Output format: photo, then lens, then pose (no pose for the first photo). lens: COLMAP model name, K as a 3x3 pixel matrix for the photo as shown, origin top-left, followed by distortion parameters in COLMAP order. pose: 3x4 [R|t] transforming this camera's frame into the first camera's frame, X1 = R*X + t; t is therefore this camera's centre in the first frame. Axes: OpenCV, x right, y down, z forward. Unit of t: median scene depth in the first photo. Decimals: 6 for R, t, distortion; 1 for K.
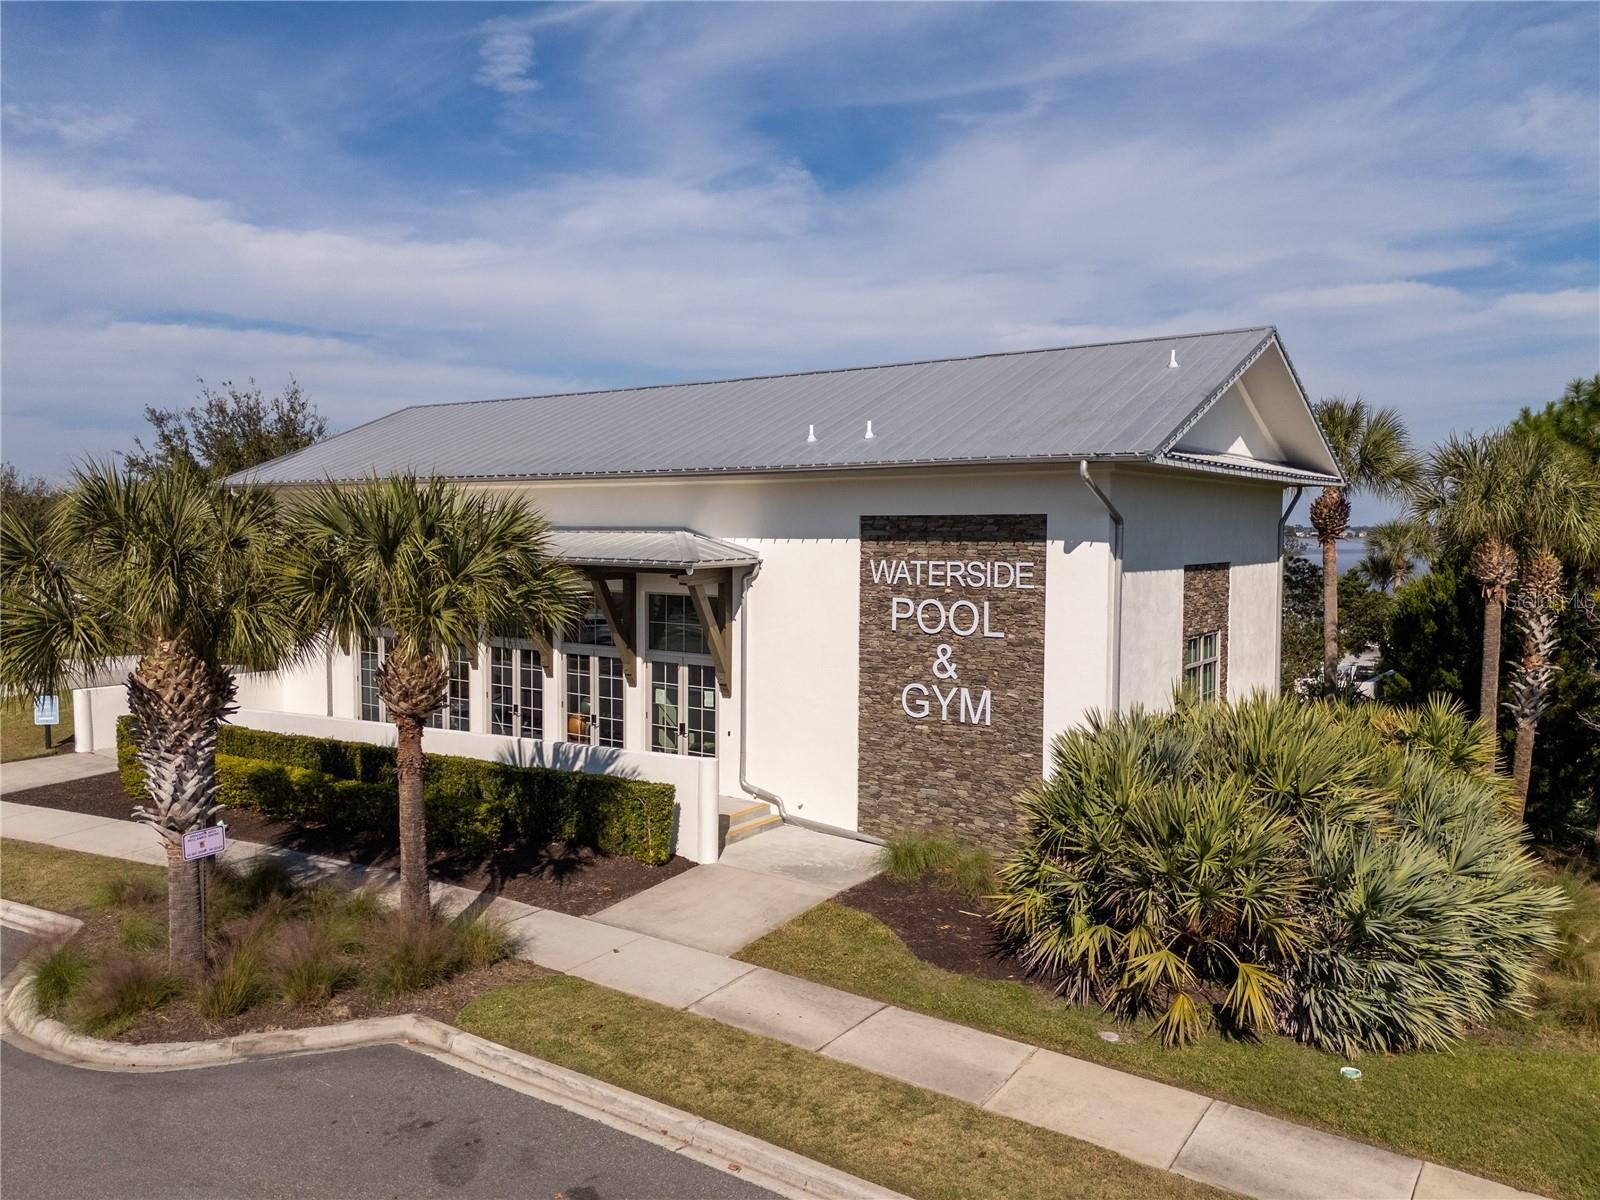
lens RADIAL K [[1181.1, 0, 800.0], [0, 1181.1, 600.0], [0, 0, 1]] dist [0.060442, -0.050674]
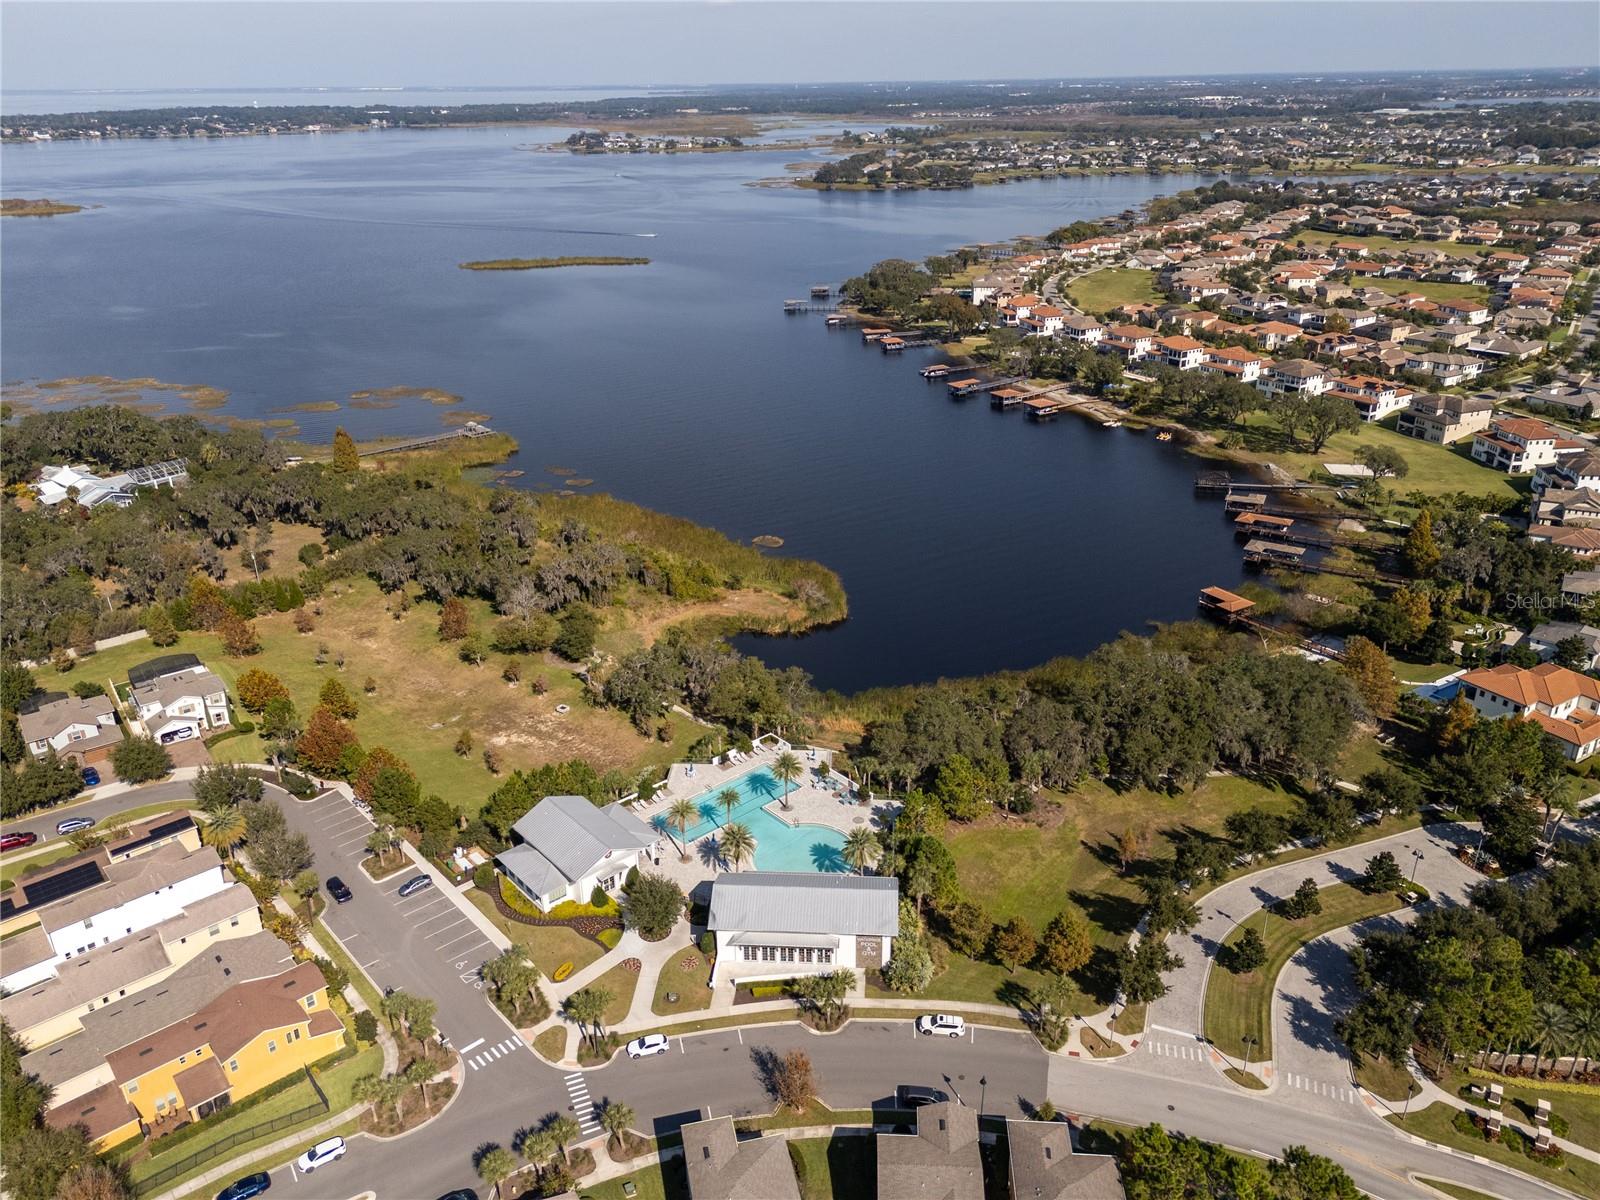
lens RADIAL K [[1181.1, 0, 800.0], [0, 1181.1, 600.0], [0, 0, 1]] dist [0.060442, -0.050674]
pose [[0.840763, -0.227167, 0.491439, -3.708802], [0.044364, 0.933569, 0.355641, -5.070180], [-0.539583, -0.277208, 0.794988, -4.507052]]
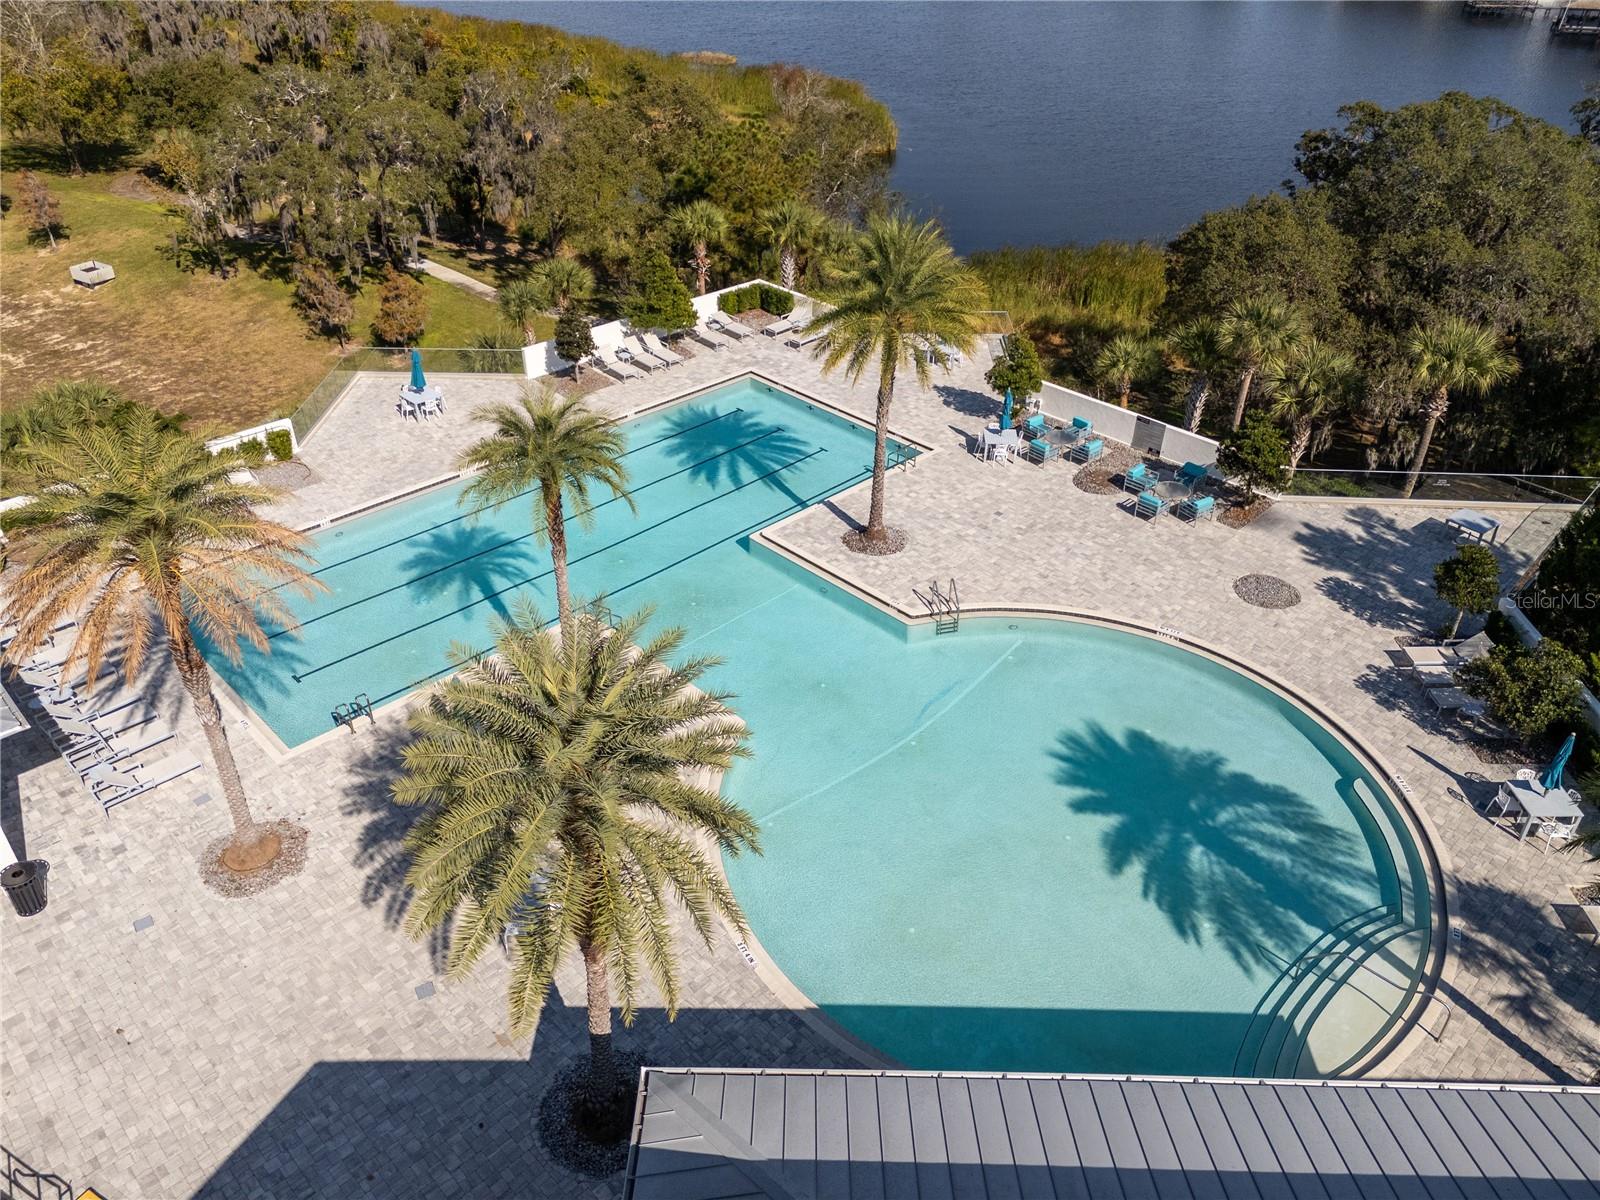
lens RADIAL K [[1181.1, 0, 800.0], [0, 1181.1, 600.0], [0, 0, 1]] dist [0.060442, -0.050674]
pose [[0.808281, -0.317741, 0.495704, -0.431651], [0.024433, 0.859267, 0.510943, -0.831950], [-0.588290, -0.400874, 0.702293, 1.612693]]
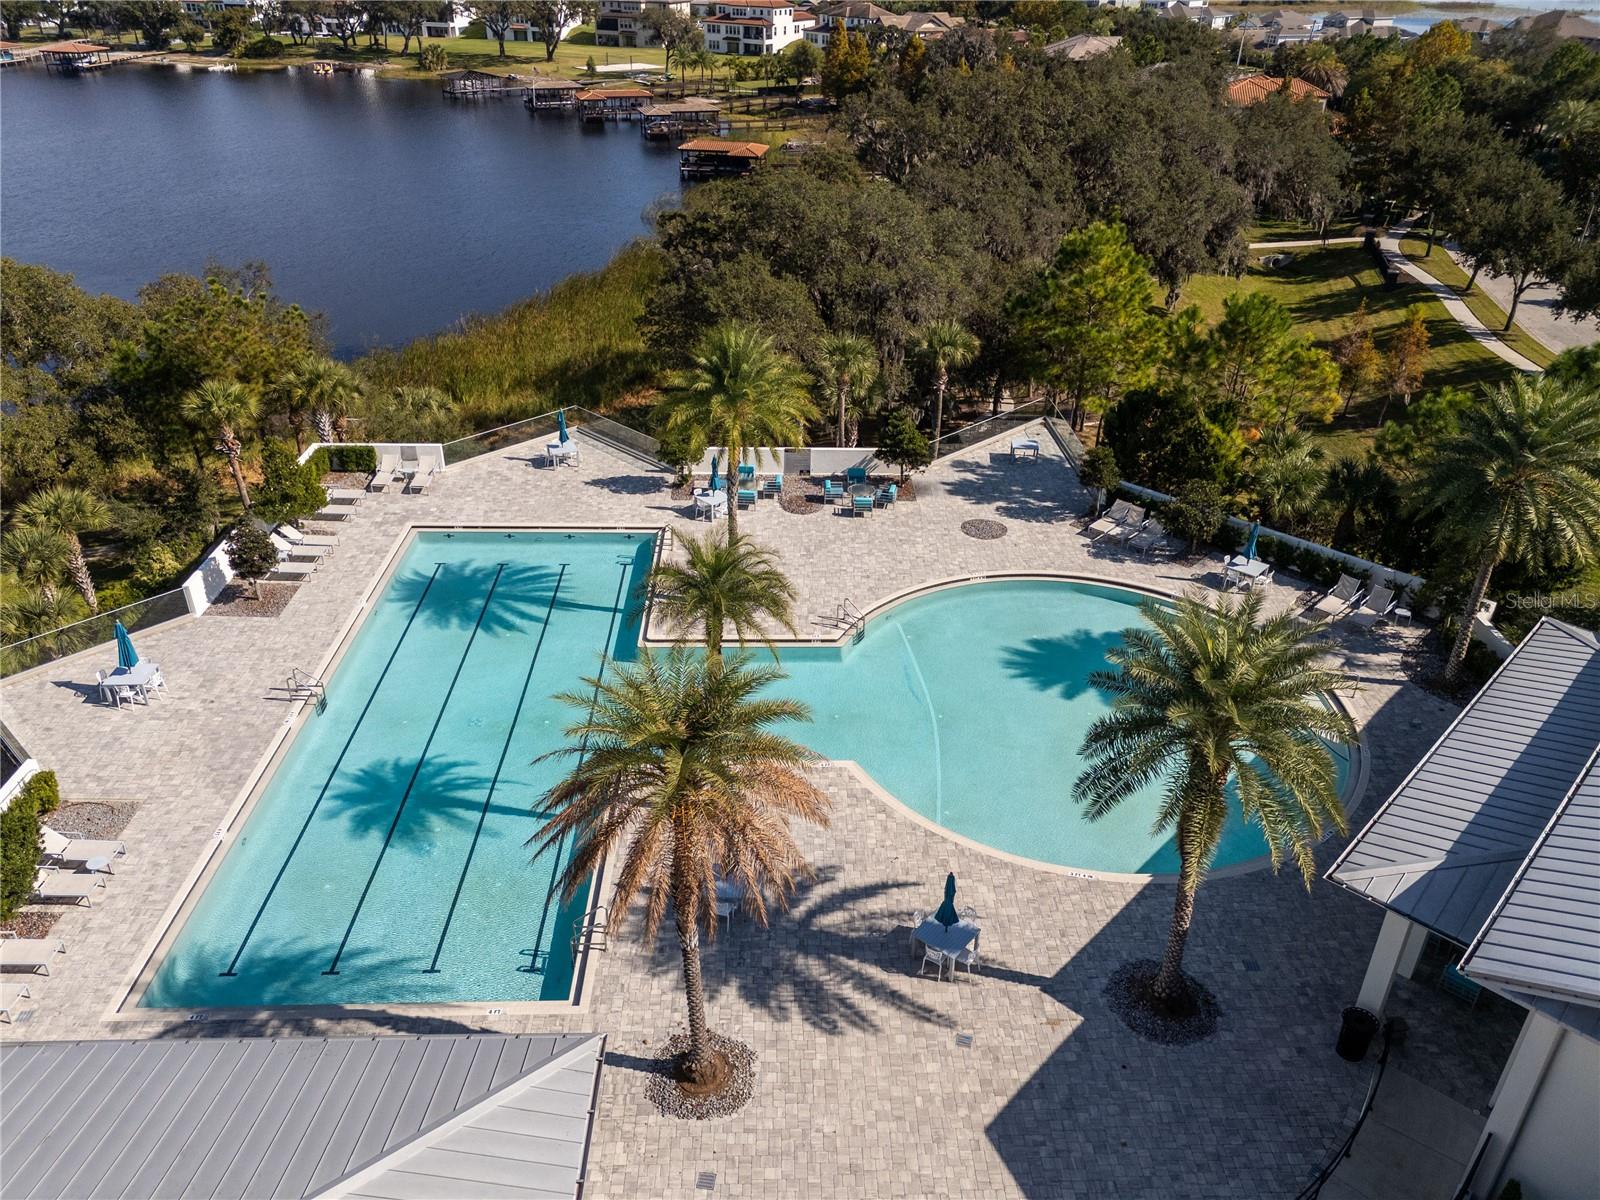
lens RADIAL K [[1172.5, 0, 800.0], [0, 1172.5, 600.0], [0, 0, 1]] dist [0.073219, -0.064535]
pose [[0.119564, -0.483031, 0.867402, -1.210844], [0.047915, 0.875458, 0.480913, -0.966307], [-0.991670, -0.015938, 0.127818, 2.563525]]
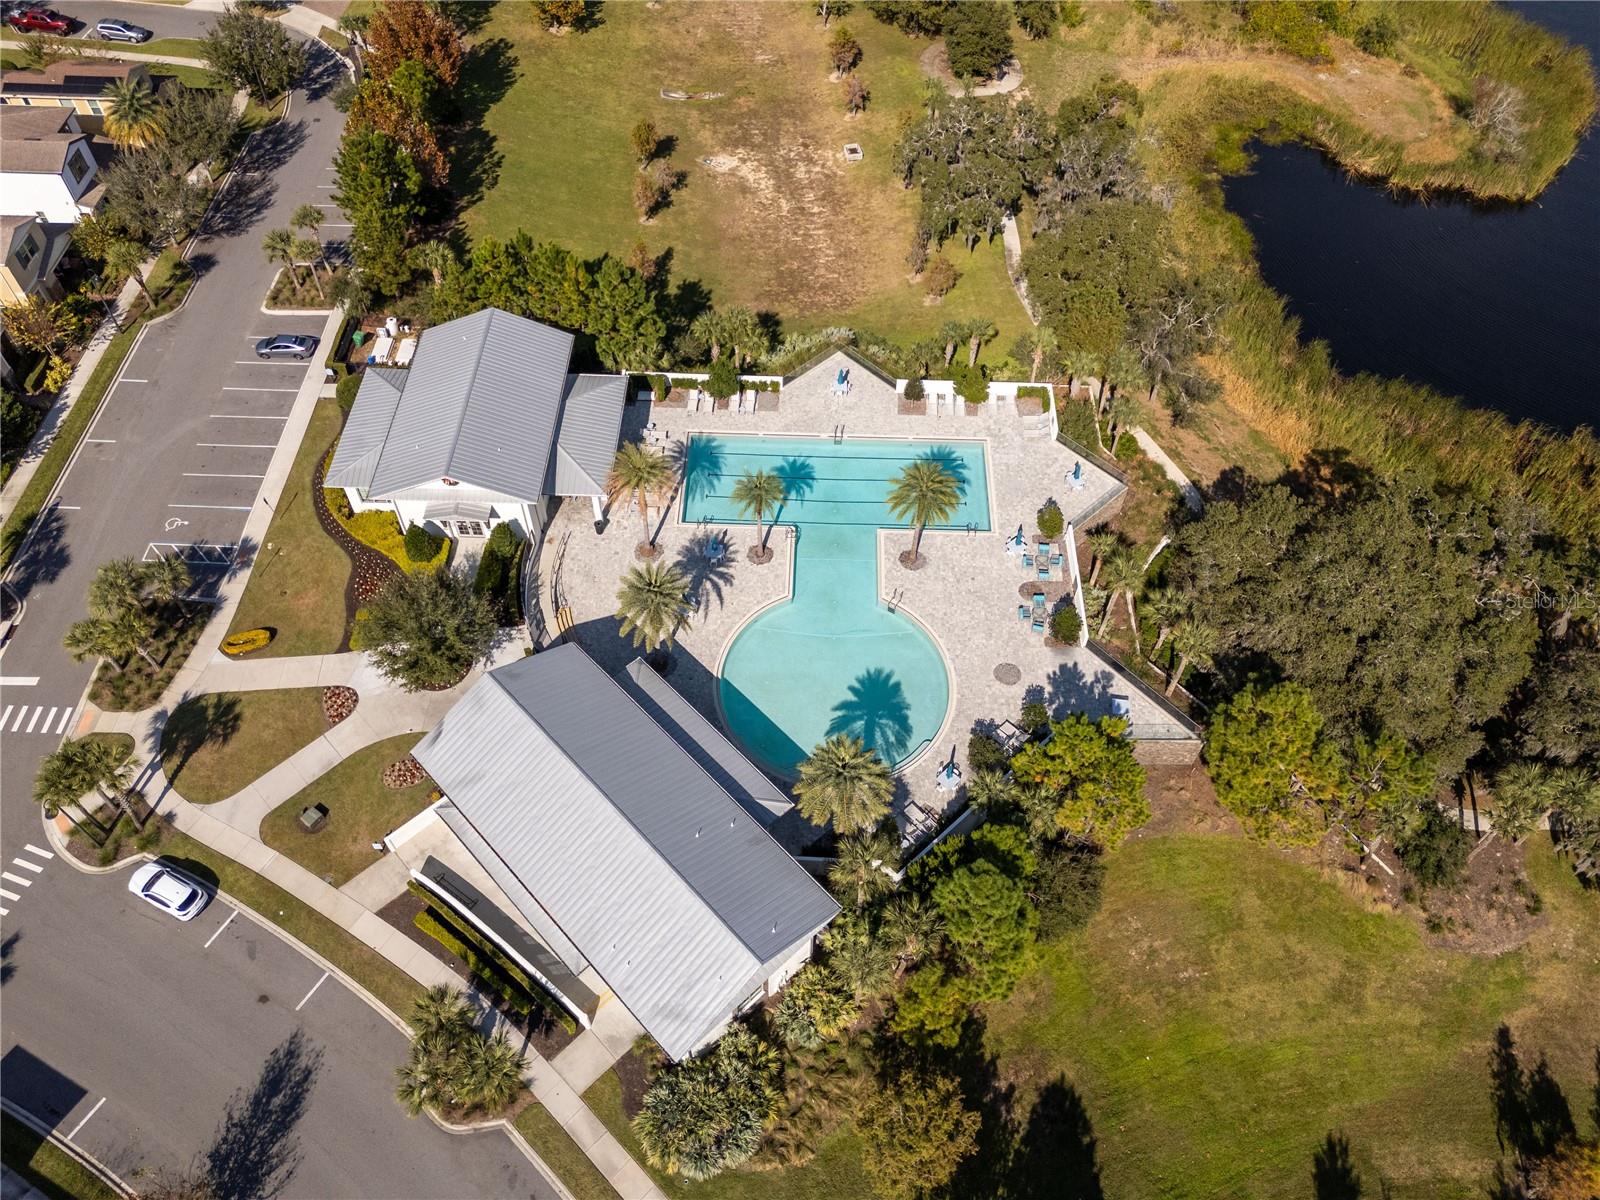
lens RADIAL K [[1181.1, 0, 800.0], [0, 1181.1, 600.0], [0, 0, 1]] dist [0.060442, -0.050674]
pose [[0.985369, 0.143580, -0.091831, 0.687686], [-0.024839, 0.654029, 0.756061, -3.298021], [0.168615, -0.742718, 0.648026, -0.231615]]
